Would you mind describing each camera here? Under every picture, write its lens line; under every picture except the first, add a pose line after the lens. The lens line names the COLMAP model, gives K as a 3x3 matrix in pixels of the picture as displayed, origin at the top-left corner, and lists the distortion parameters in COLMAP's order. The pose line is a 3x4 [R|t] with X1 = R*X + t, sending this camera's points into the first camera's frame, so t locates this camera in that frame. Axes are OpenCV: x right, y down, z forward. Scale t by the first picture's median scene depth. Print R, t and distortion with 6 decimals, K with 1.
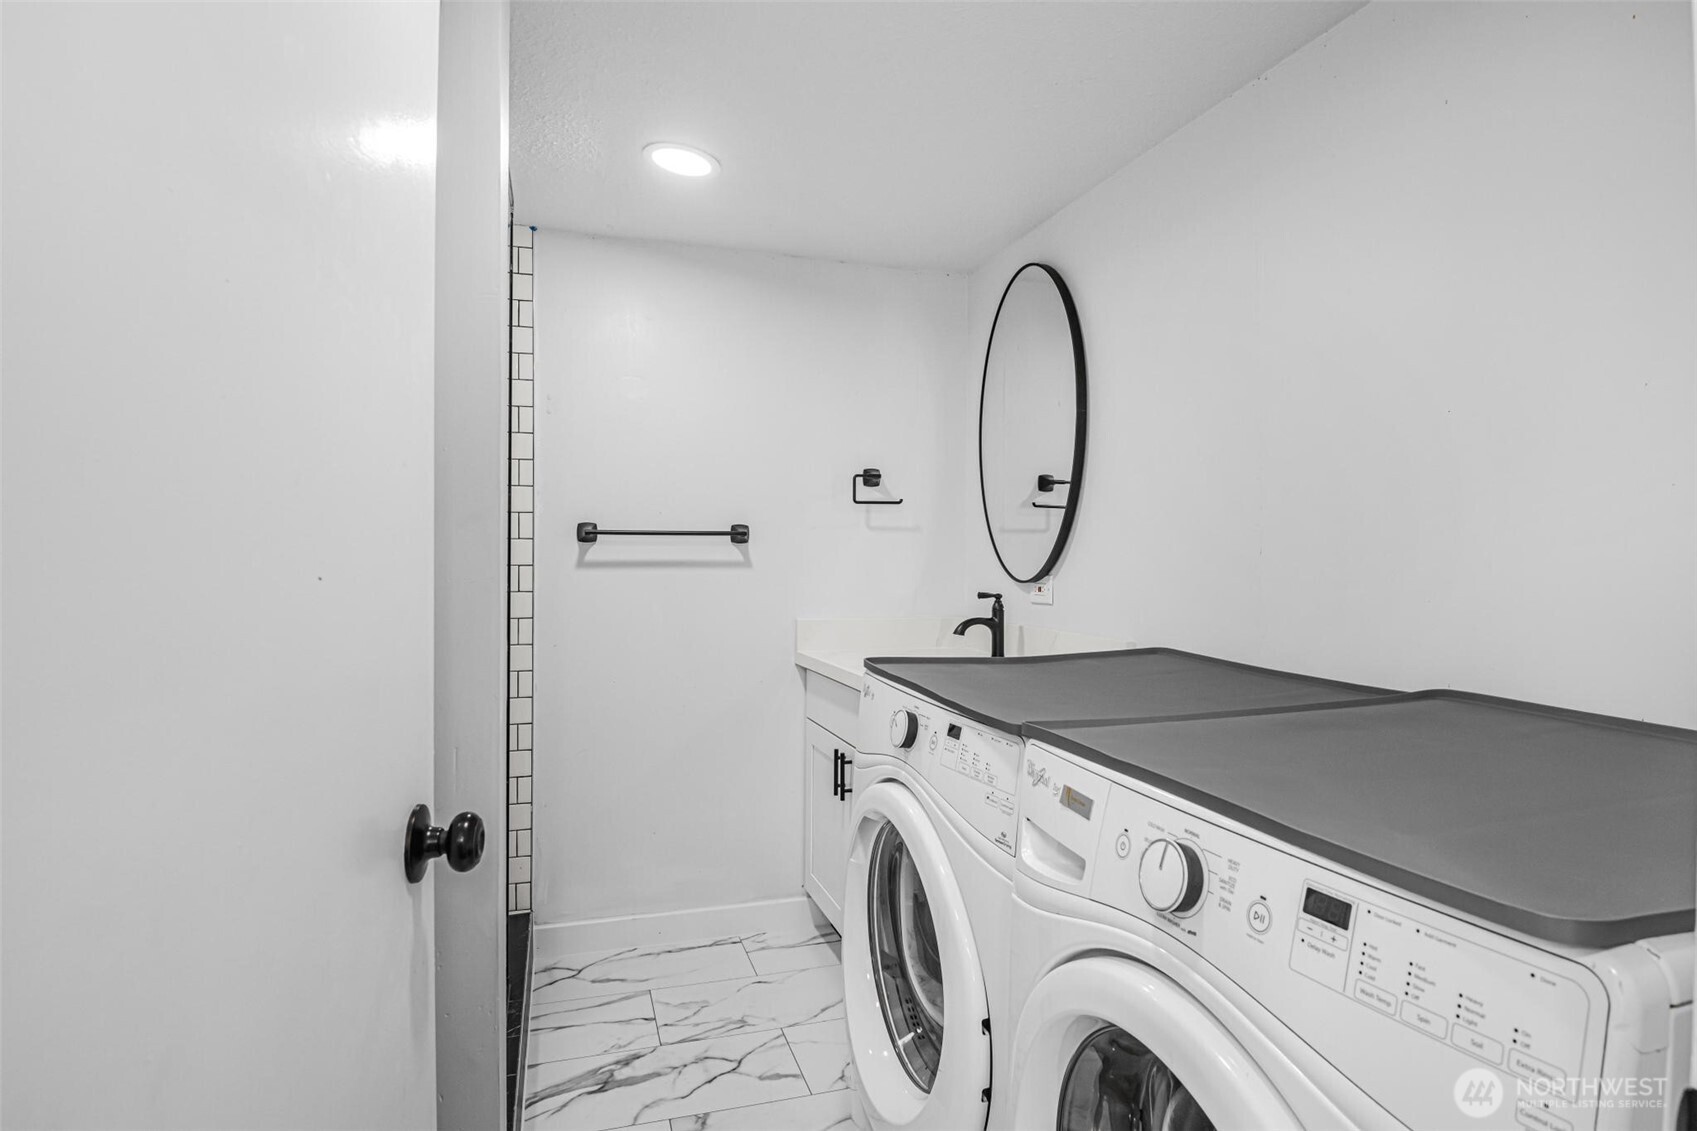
lens RADIAL K [[929.5, 0, 856.7], [0, 929.5, 575.5], [0, 0, 1]] dist [0.001191, -0.019906]
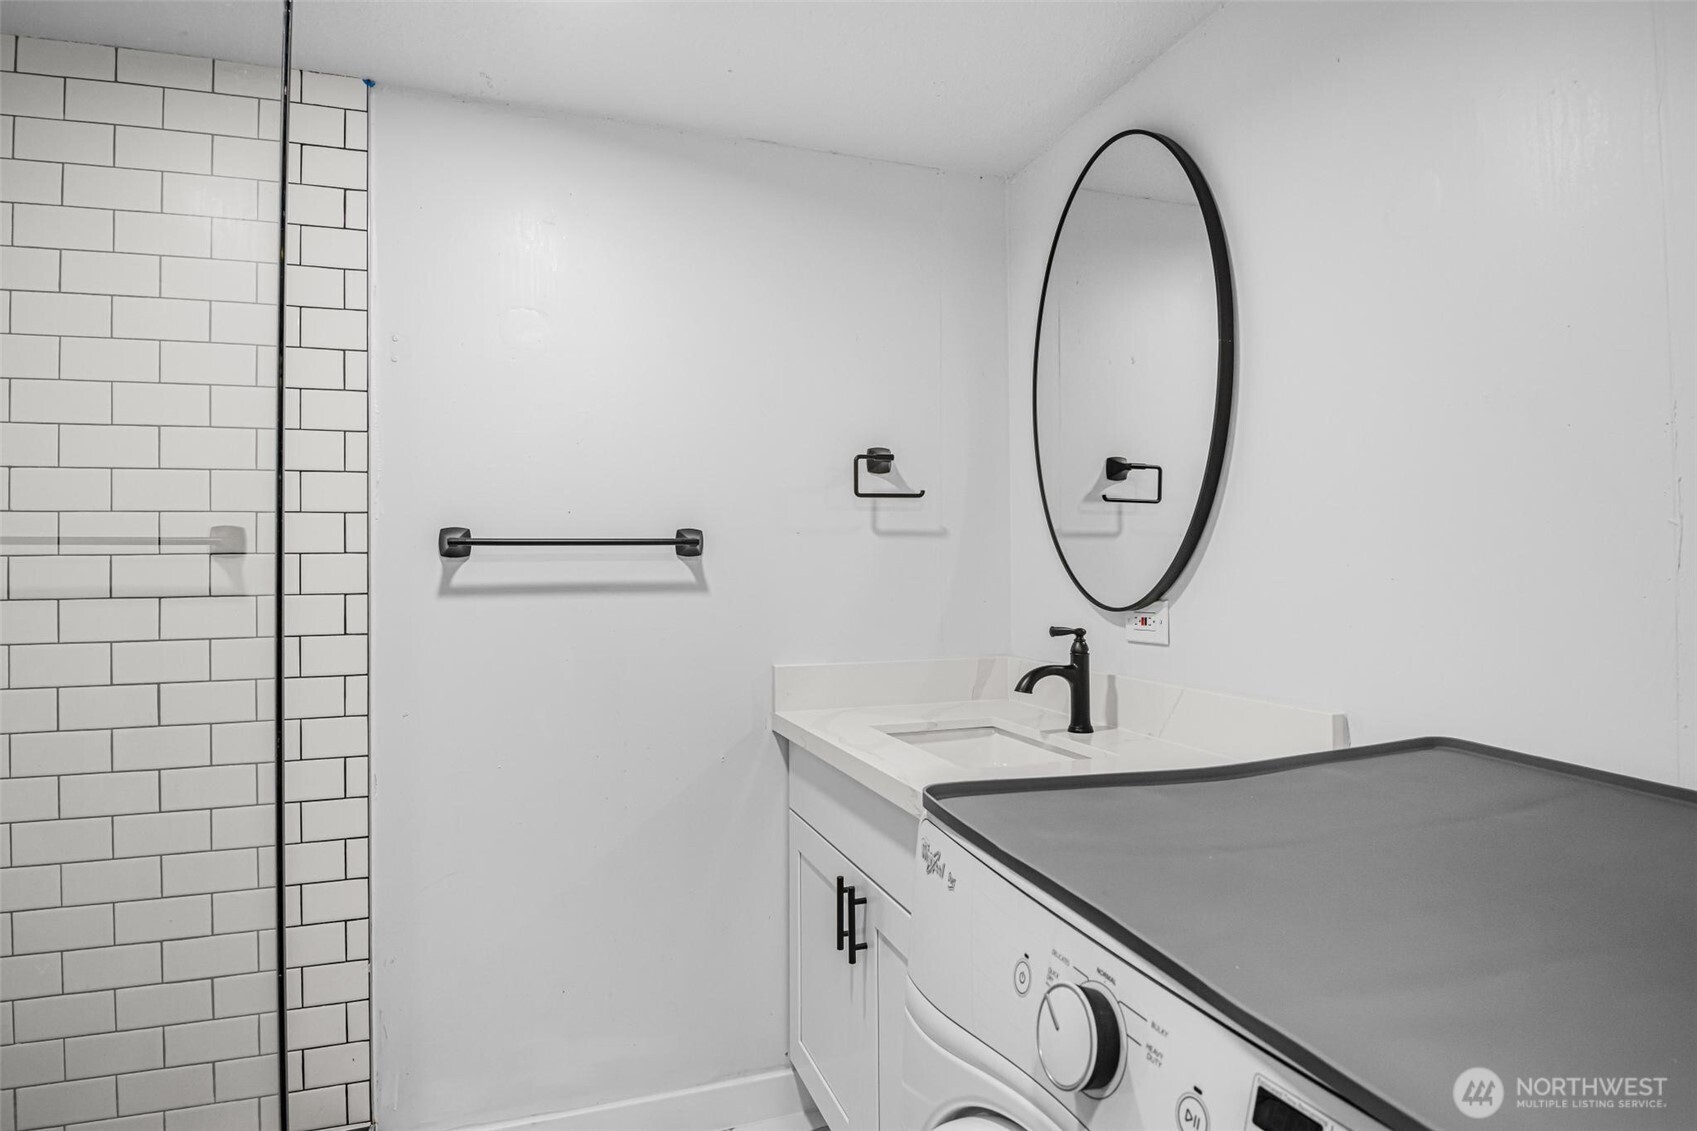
lens RADIAL K [[929.5, 0, 856.7], [0, 929.5, 575.5], [0, 0, 1]] dist [0.001191, -0.019906]
pose [[0.999343, -0.010954, 0.034536, -0.028488], [0.011320, 0.999882, -0.010426, -0.012788], [-0.034418, 0.010810, 0.999349, 0.333873]]
